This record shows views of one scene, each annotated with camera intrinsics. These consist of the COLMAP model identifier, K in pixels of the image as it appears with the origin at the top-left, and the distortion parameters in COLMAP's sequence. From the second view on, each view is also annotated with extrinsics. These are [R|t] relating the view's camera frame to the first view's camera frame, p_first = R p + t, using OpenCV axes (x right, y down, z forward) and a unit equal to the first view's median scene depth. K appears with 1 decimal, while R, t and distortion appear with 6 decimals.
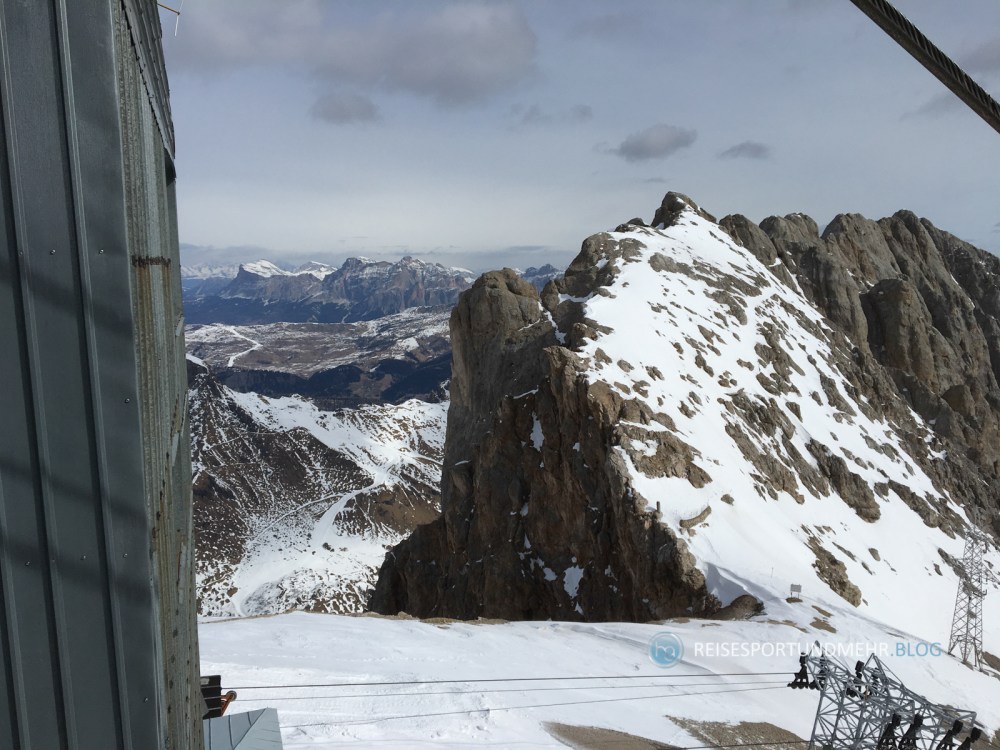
lens RADIAL K [[826.9, 0, 500.0], [0, 826.9, 375.0], [0, 0, 1]] dist [0.079847, -0.123356]
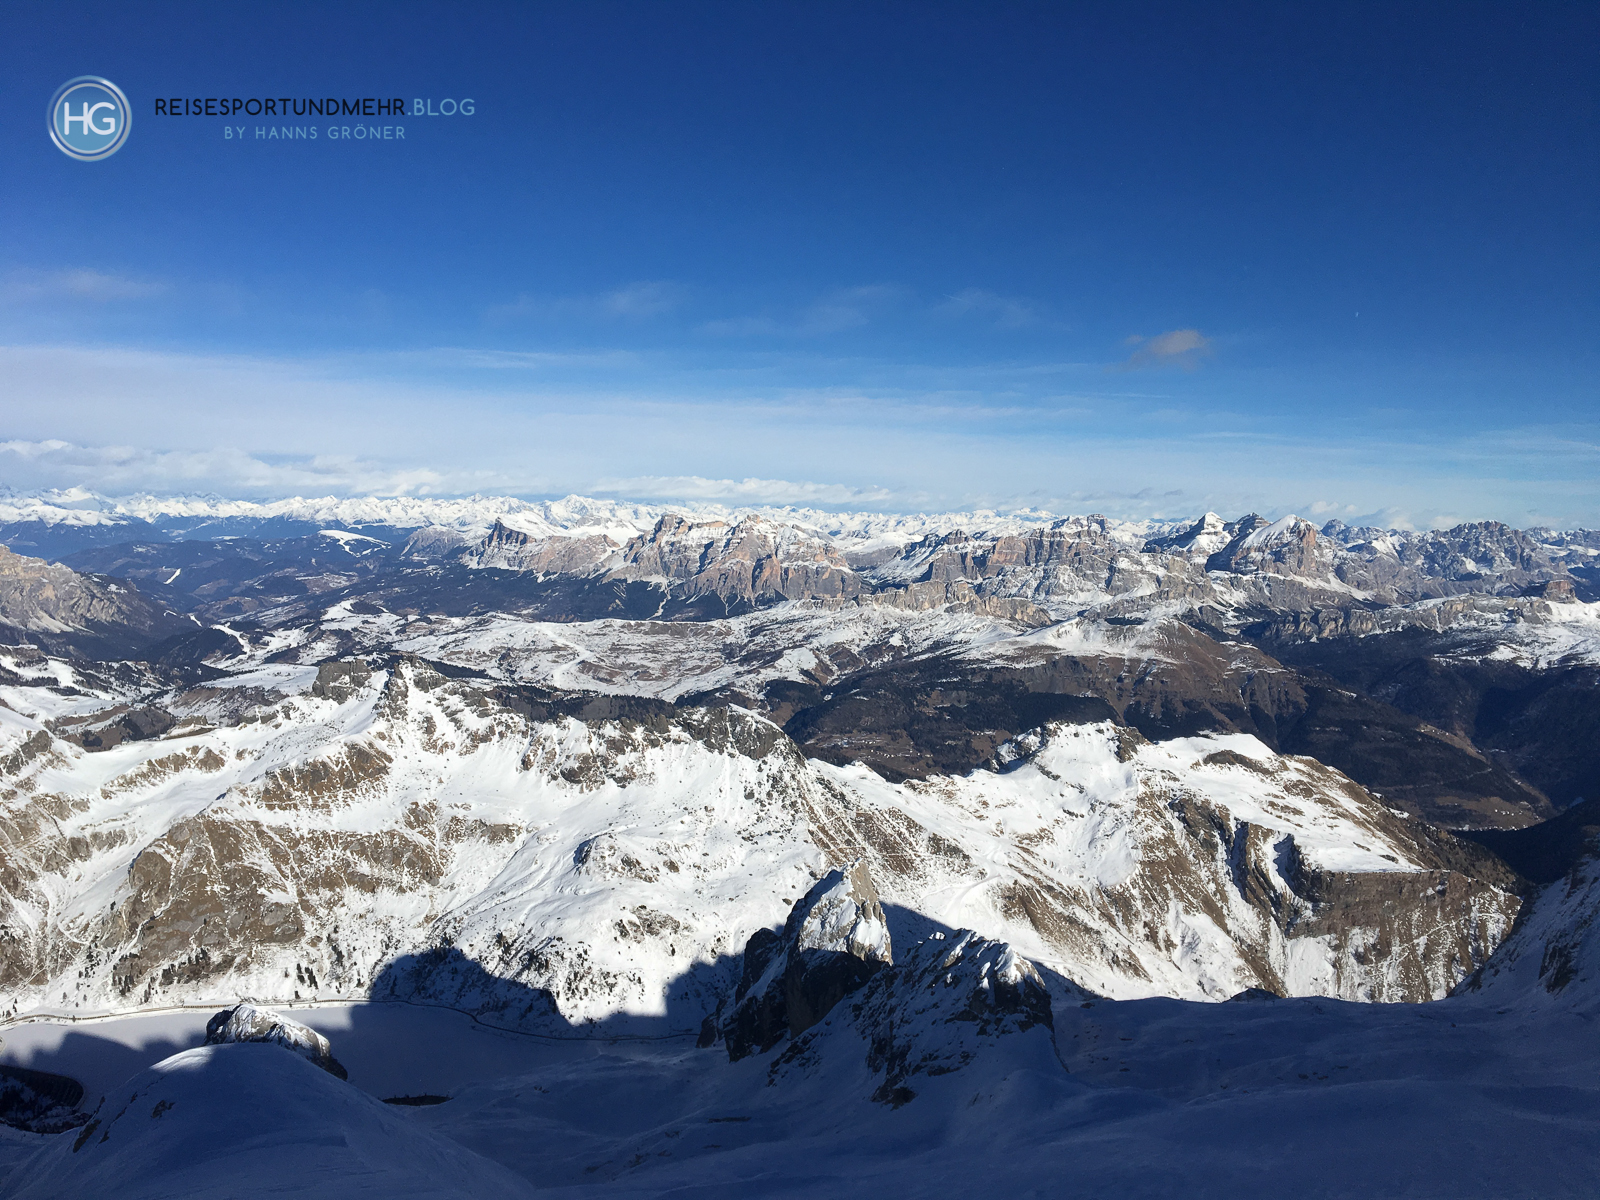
lens RADIAL K [[1323.0, 0, 800.0], [0, 1323.0, 600.0], [0, 0, 1]] dist [0.079847, -0.123356]
pose [[0.999409, 0.028370, -0.019435, -0.084543], [-0.029486, 0.997776, -0.059784, -0.017639], [0.017695, 0.060322, 0.998022, -0.107738]]
